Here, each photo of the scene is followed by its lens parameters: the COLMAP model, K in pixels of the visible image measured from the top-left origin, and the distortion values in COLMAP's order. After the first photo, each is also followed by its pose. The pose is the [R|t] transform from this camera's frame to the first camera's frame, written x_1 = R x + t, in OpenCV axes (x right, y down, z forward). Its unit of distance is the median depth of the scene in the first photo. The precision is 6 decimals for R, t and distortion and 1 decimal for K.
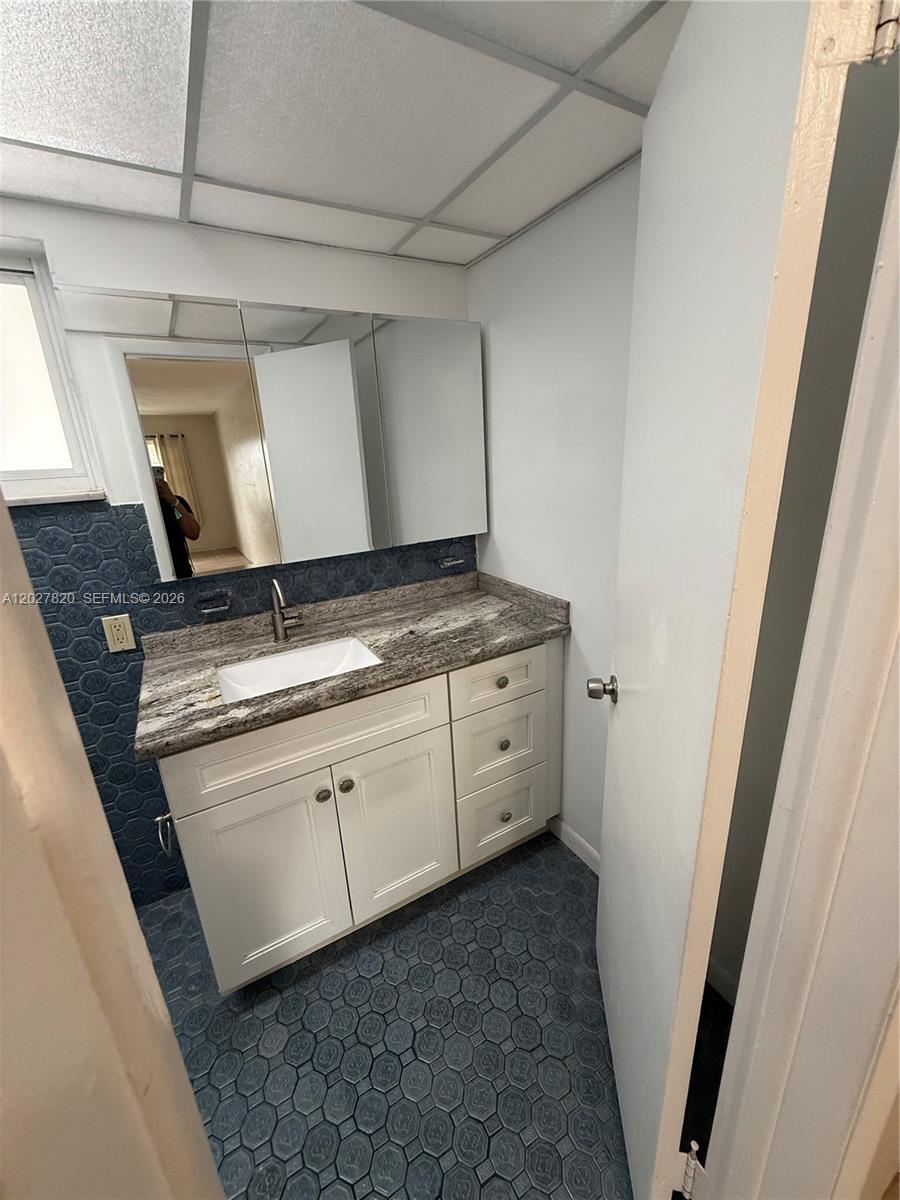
lens RADIAL K [[476.7, 0, 449.1], [0, 476.7, 601.3], [0, 0, 1]] dist [0.000933, -0.000119]
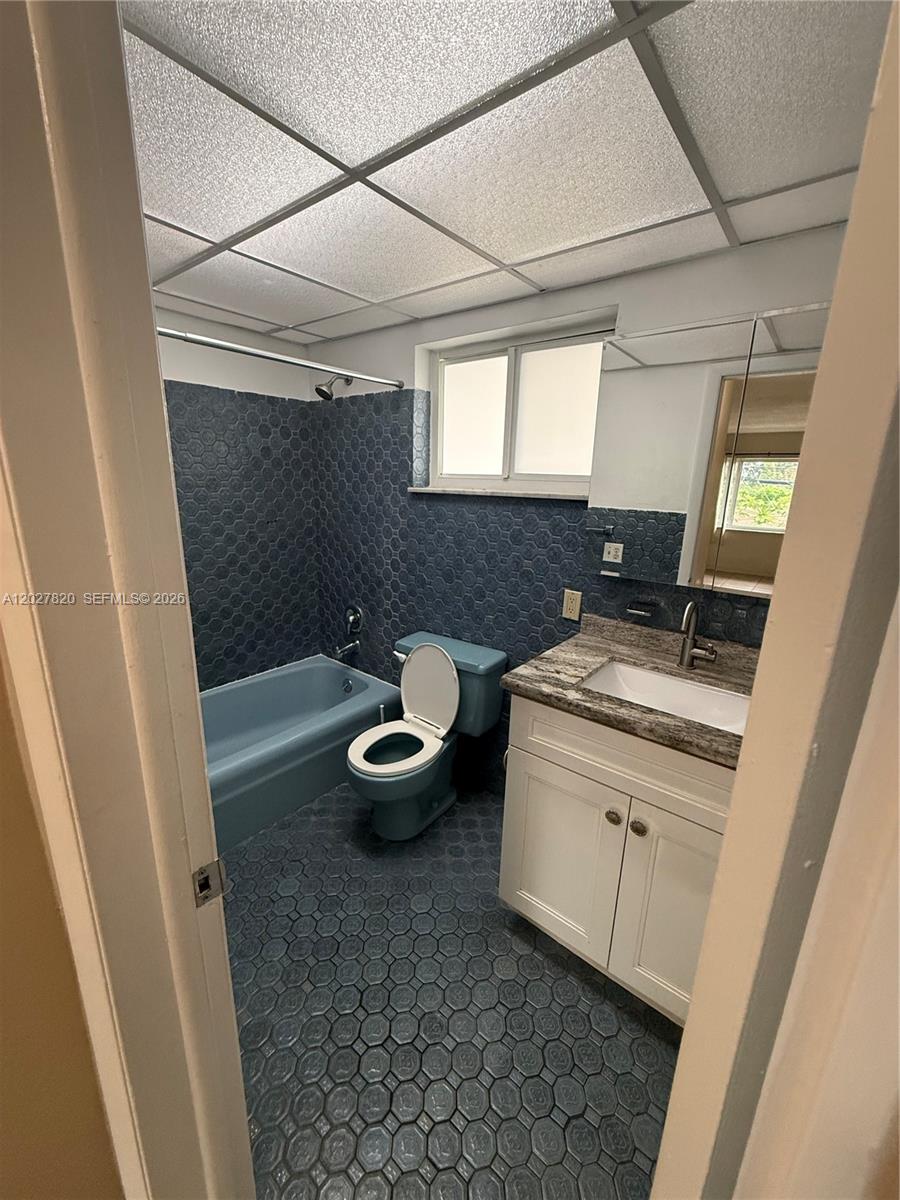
lens RADIAL K [[476.7, 0, 449.1], [0, 476.7, 601.3], [0, 0, 1]] dist [0.000933, -0.000119]
pose [[0.360883, 0.293740, -0.885144, 0.320693], [-0.321612, 0.930080, 0.177528, -0.064313], [0.875402, 0.220607, 0.430121, 0.171587]]
